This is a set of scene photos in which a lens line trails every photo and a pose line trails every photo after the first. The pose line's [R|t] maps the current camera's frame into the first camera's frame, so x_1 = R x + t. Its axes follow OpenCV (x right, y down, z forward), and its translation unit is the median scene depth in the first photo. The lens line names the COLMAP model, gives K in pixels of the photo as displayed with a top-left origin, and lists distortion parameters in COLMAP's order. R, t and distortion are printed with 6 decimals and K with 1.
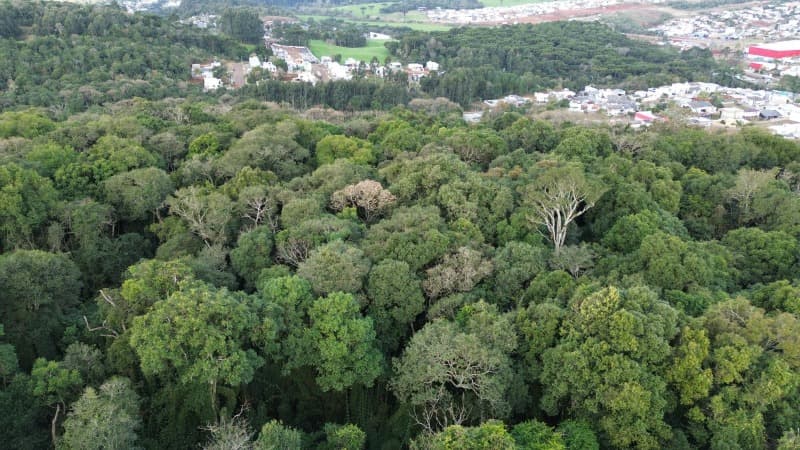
lens RADIAL K [[565.1, 0, 398.9], [0, 565.1, 225.4], [0, 0, 1]] dist [0.083026, -0.076057]
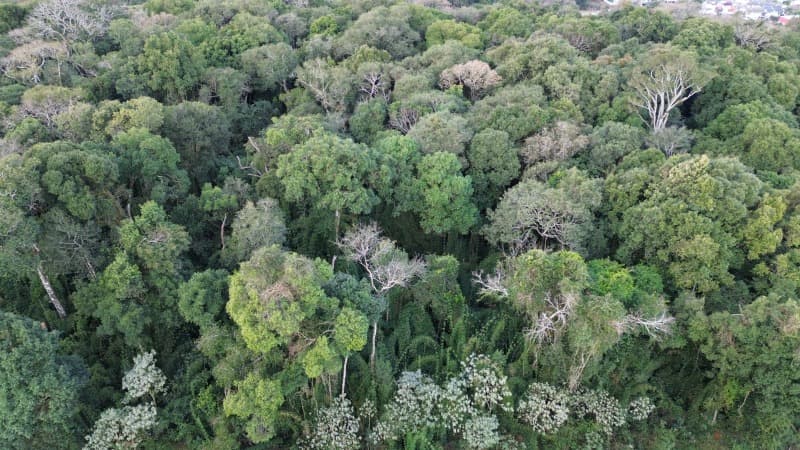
lens RADIAL K [[565.1, 0, 398.1], [0, 565.1, 226.7], [0, 0, 1]] dist [0.083026, -0.076057]
pose [[0.983830, 0.089412, -0.155188, -0.004740], [-0.063344, 0.984179, 0.165464, 0.059249], [0.167527, -0.152959, 0.973929, -0.106654]]
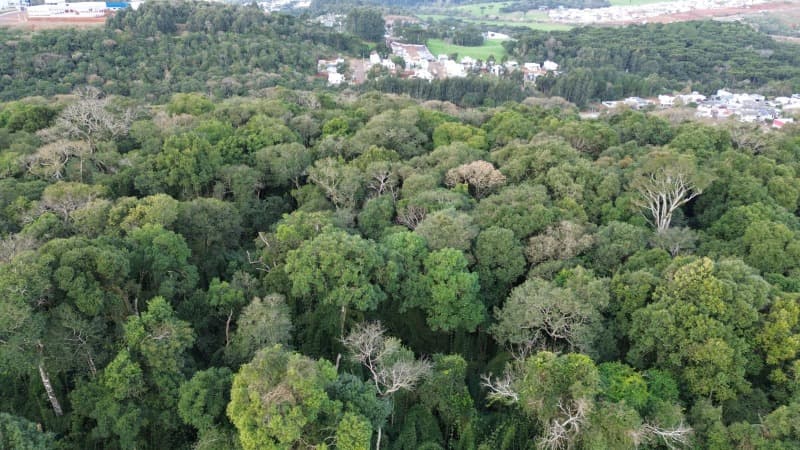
lens RADIAL K [[565.1, 0, 397.8], [0, 565.1, 225.0], [0, 0, 1]] dist [0.083026, -0.076057]
pose [[0.980872, 0.072496, -0.180648, -0.004692], [-0.072568, 0.997344, 0.006221, 0.049848], [0.180619, 0.007007, 0.983528, -0.109993]]
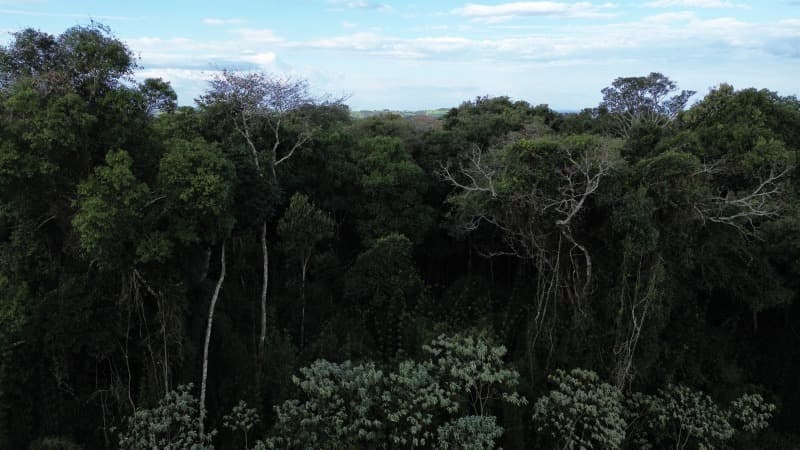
lens RADIAL K [[565.1, 0, 399.1], [0, 565.1, 224.9], [0, 0, 1]] dist [0.083026, -0.076057]
pose [[0.995991, 0.022620, -0.086550, -0.006109], [-0.041419, 0.974159, -0.222035, 0.308350], [0.079291, 0.224729, 0.971190, 0.132425]]
